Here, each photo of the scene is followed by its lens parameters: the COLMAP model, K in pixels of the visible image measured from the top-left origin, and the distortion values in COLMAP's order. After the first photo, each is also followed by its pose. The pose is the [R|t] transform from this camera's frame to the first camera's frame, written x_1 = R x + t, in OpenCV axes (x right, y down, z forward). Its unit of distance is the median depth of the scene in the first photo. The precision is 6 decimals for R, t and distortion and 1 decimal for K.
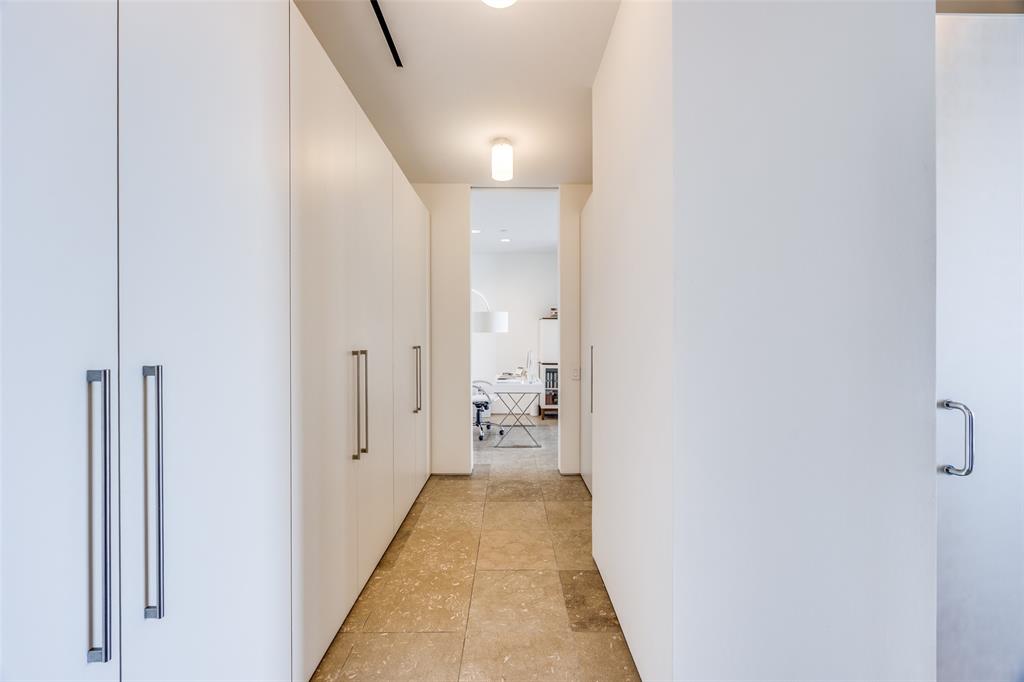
lens RADIAL K [[395.9, 0, 512.2], [0, 395.9, 340.2], [0, 0, 1]] dist [-0.000091, -0.000007]
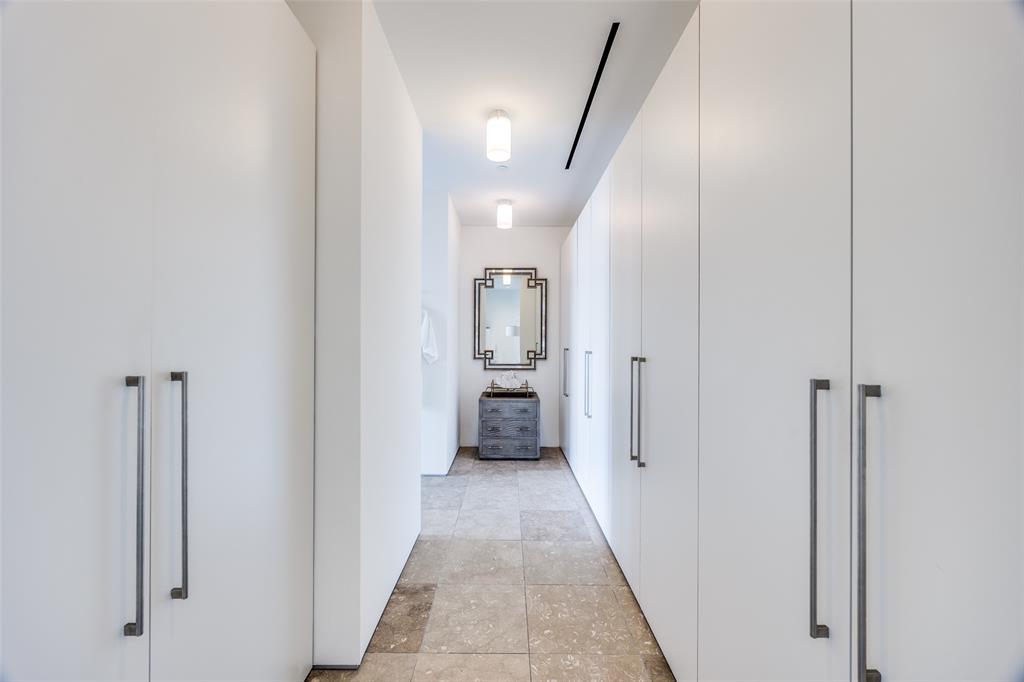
lens RADIAL K [[395.9, 0, 511.2], [0, 395.9, 340.7], [0, 0, 1]] dist [-0.000091, -0.000007]
pose [[-0.999995, -0.002940, -0.001186, -0.064081], [-0.002943, 0.999993, 0.002104, -0.015827], [0.001179, 0.002107, -0.999997, 1.984282]]
